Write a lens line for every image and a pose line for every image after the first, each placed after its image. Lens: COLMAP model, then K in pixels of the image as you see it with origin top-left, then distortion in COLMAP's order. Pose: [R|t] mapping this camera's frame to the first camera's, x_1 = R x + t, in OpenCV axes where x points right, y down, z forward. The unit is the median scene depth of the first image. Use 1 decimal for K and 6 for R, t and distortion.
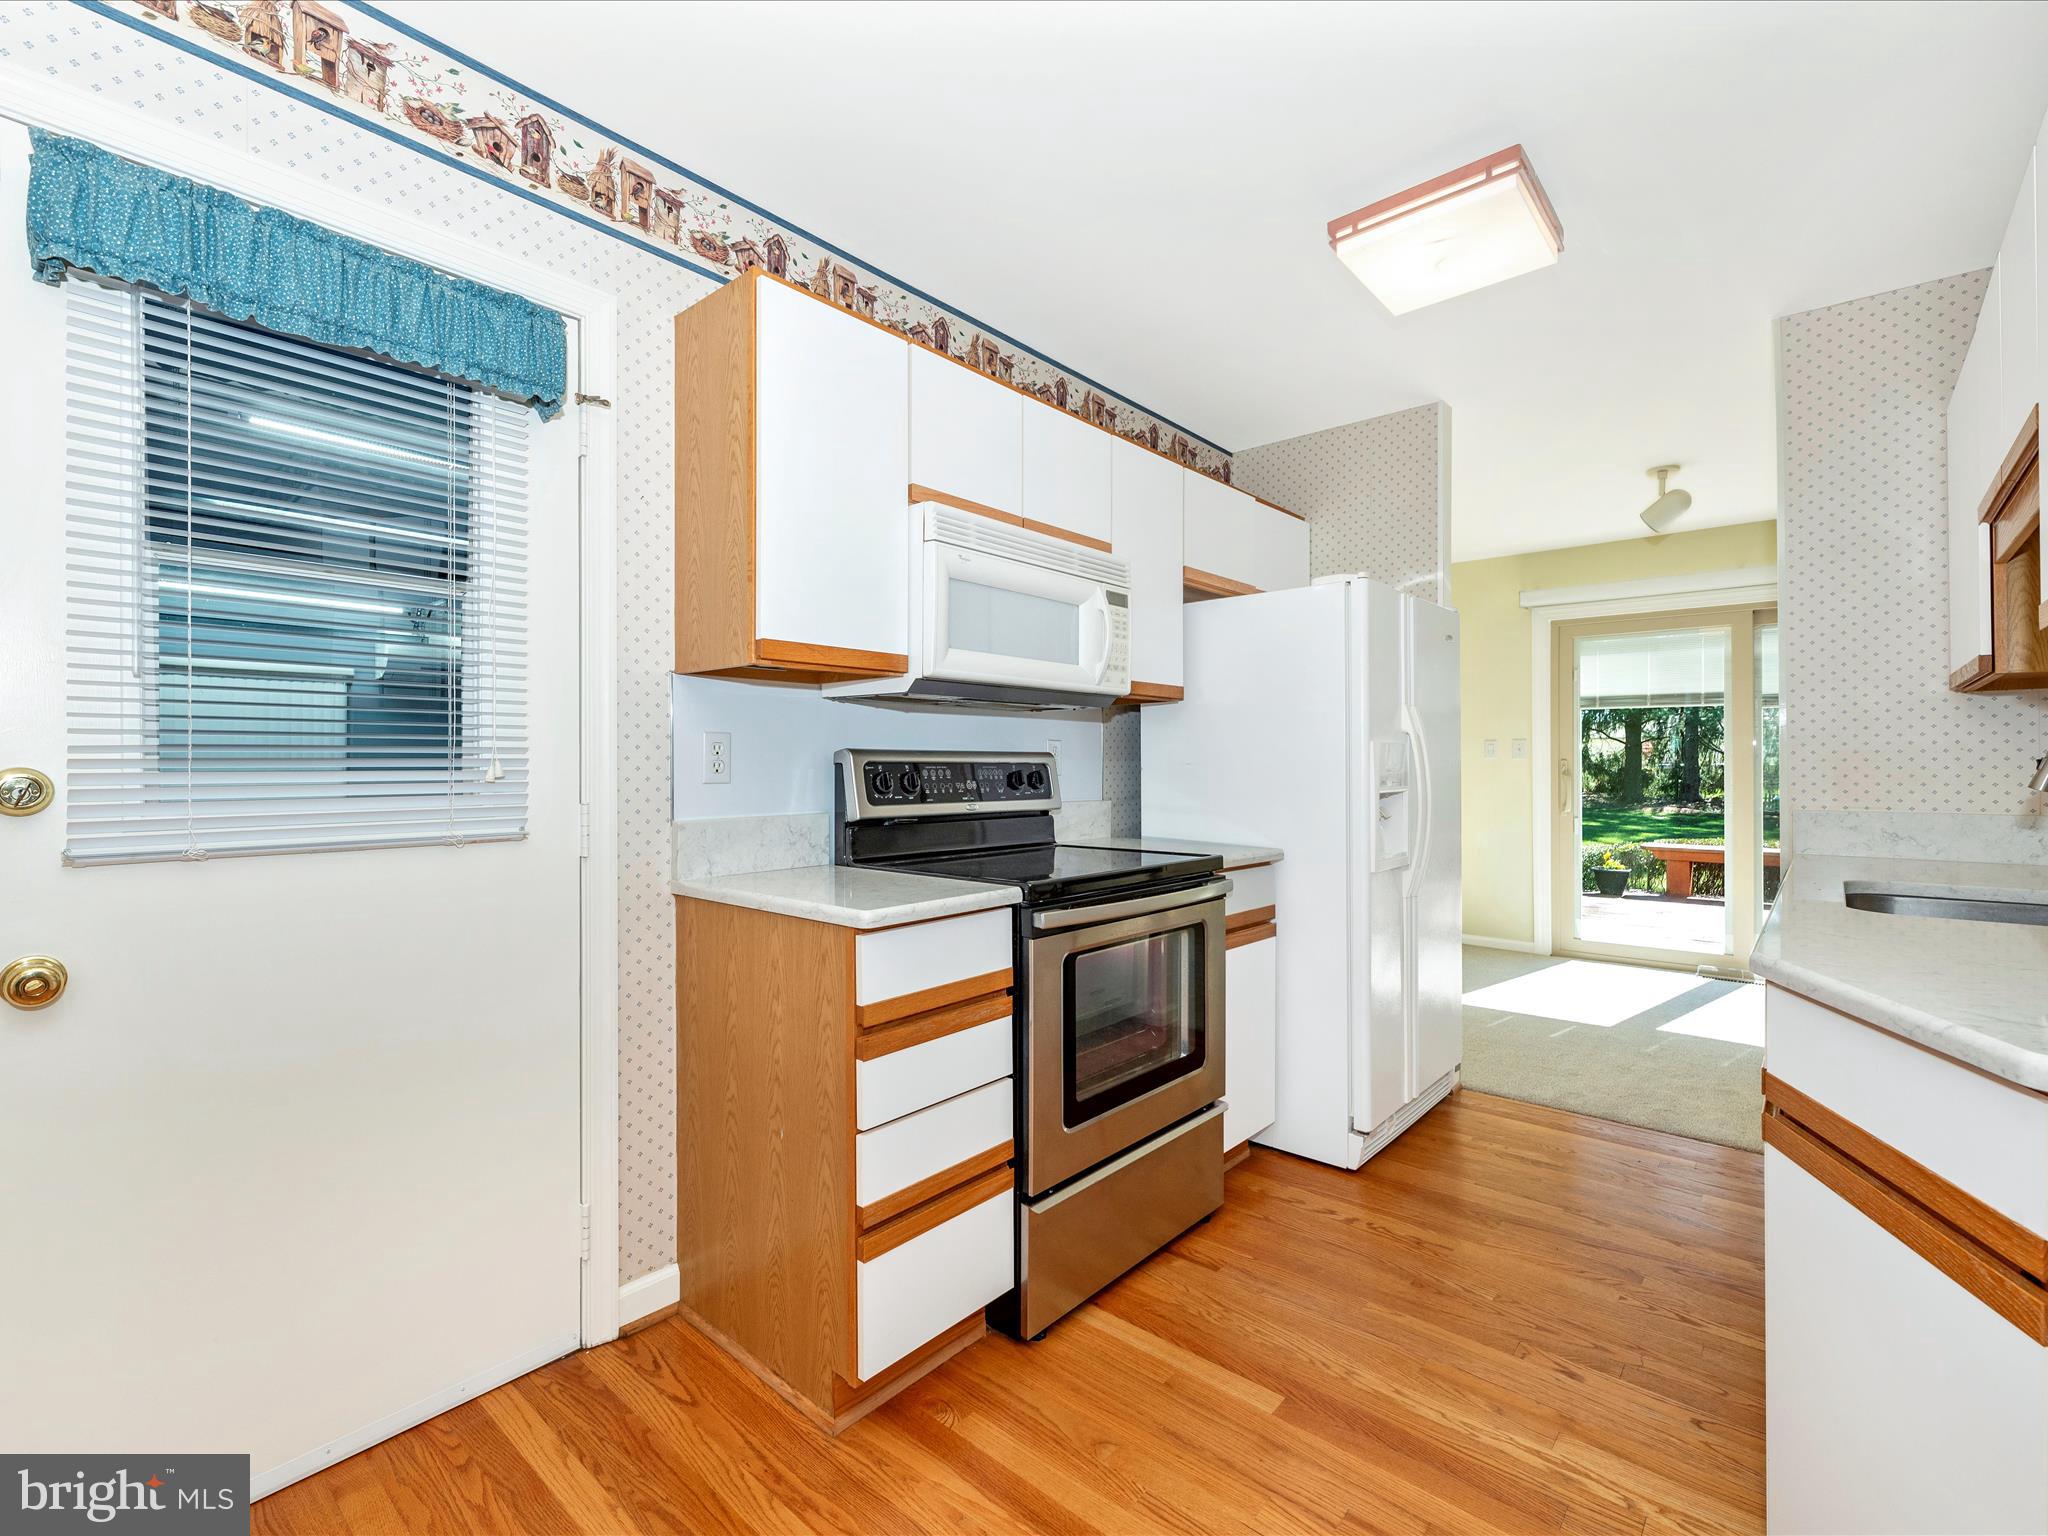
lens RADIAL K [[939.1, 0, 1030.0], [0, 939.1, 759.8], [0, 0, 1]] dist [0.003363, 0.000271]
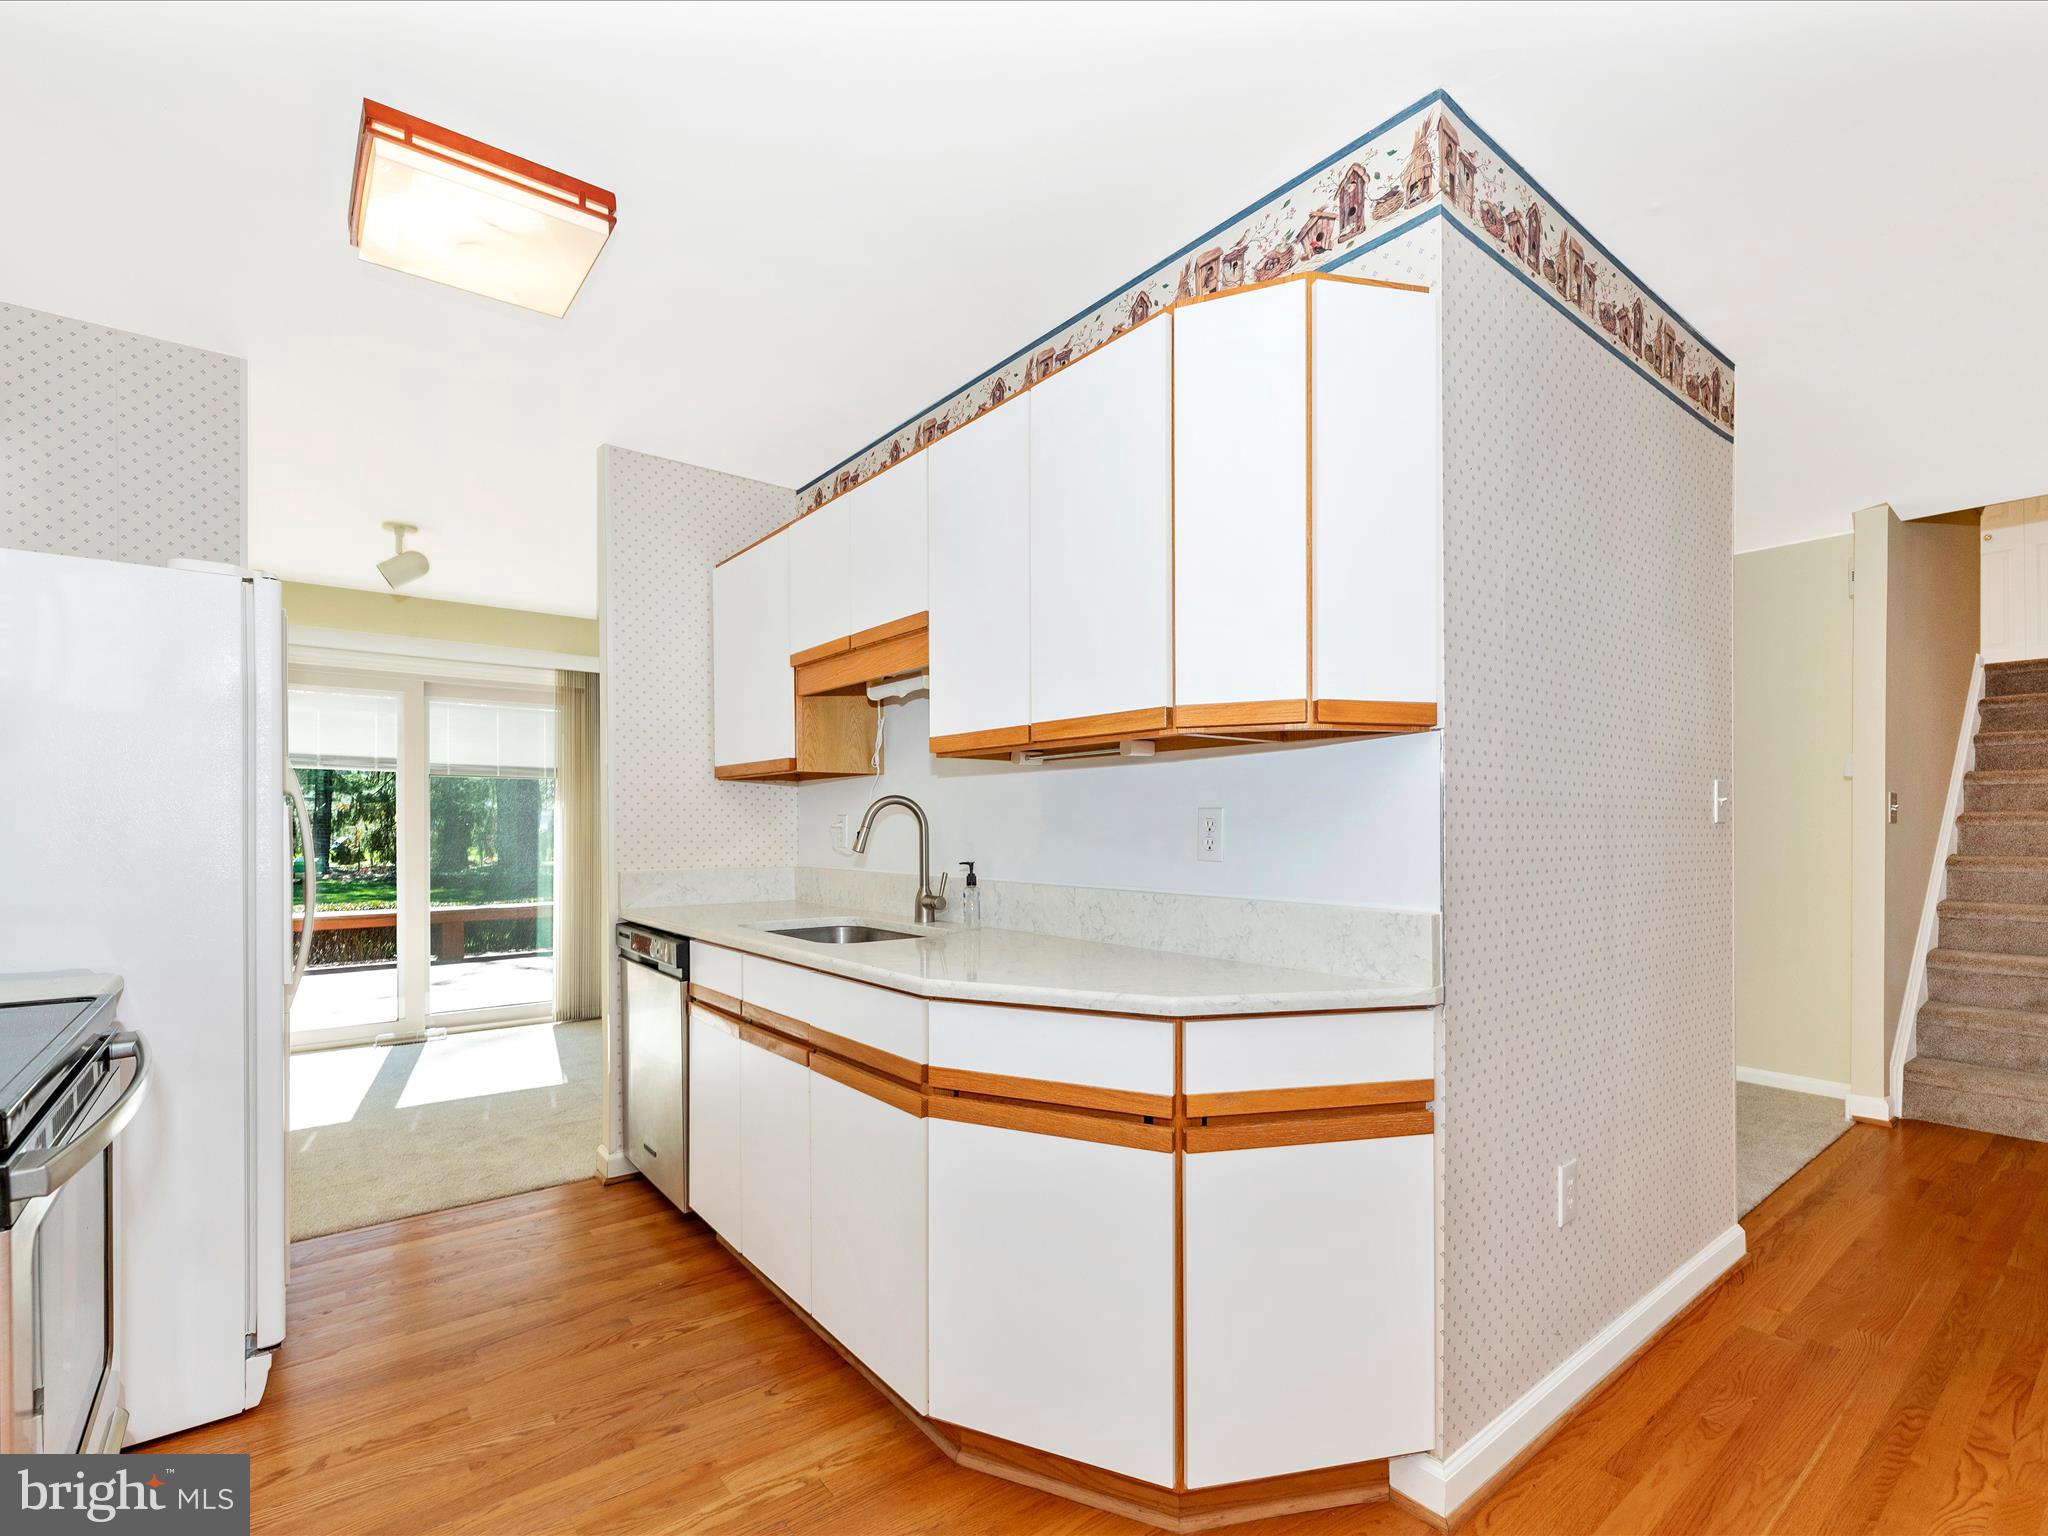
lens RADIAL K [[943.7, 0, 1024.5], [0, 943.7, 835.4], [0, 0, 1]] dist [0.003122, 0.000621]
pose [[0.195502, -0.008195, 0.980669, -0.318815], [-0.008137, 0.999917, 0.009978, -0.010244], [-0.980669, -0.009930, 0.195419, 0.355092]]
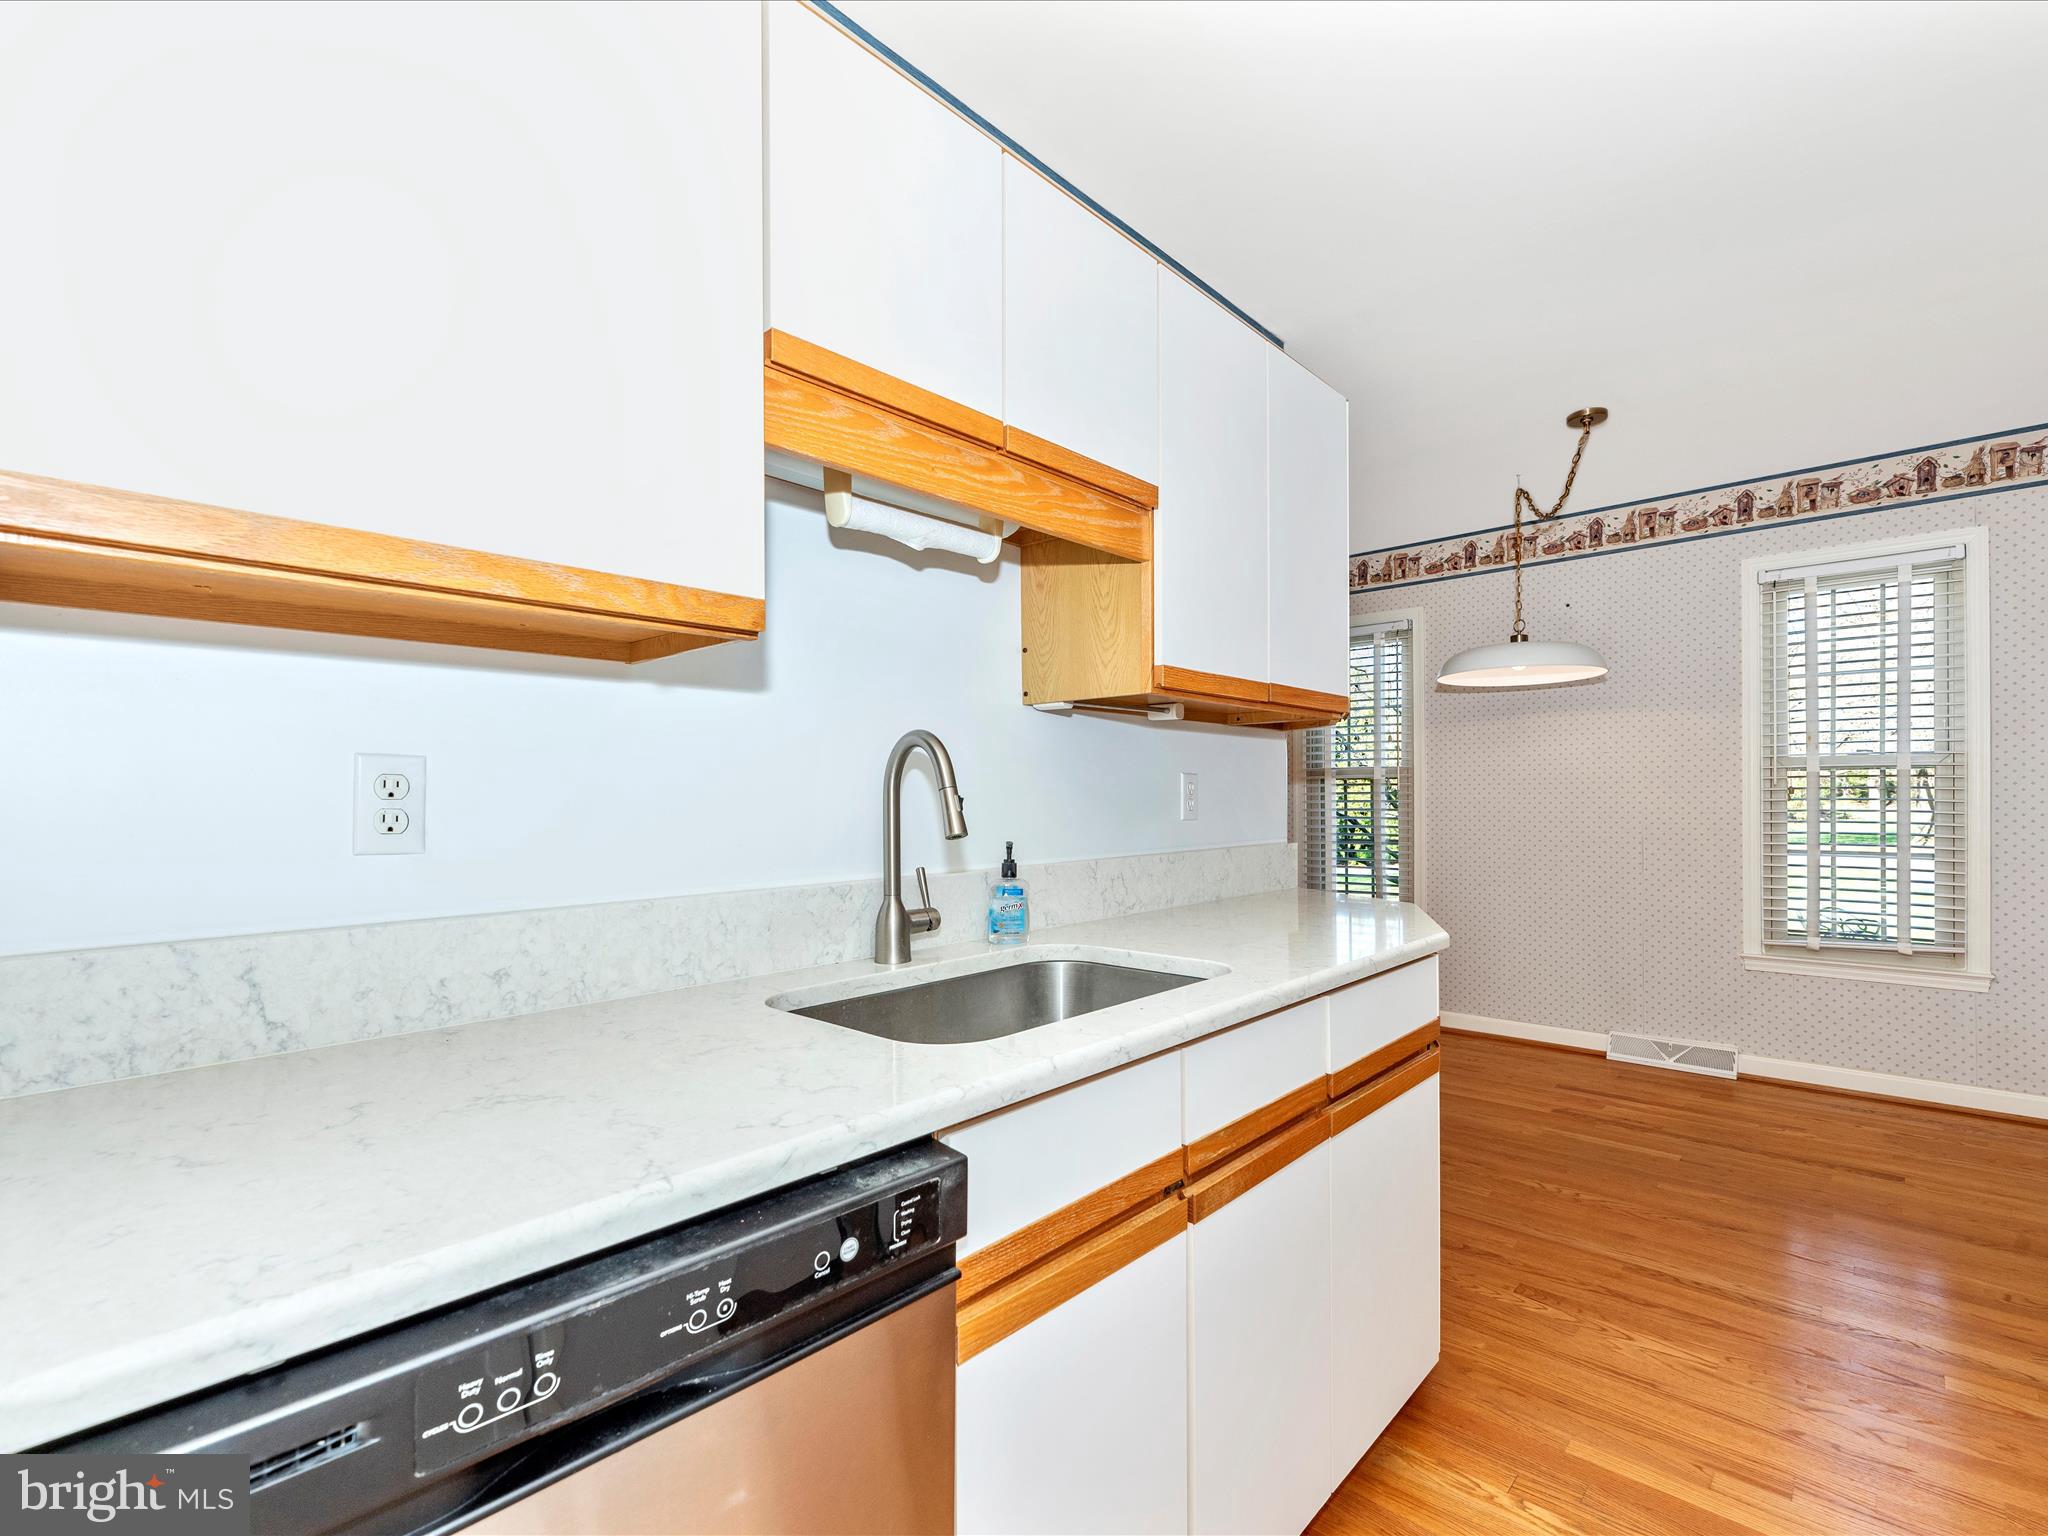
lens RADIAL K [[925.8, 0, 1019.1], [0, 925.8, 814.9], [0, 0, 1]] dist [-0.001674, -0.000016]
pose [[-0.998606, -0.005407, 0.052514, 0.771872], [-0.005061, 0.999965, 0.006717, 0.005446], [-0.052548, 0.006442, -0.998598, 1.416985]]
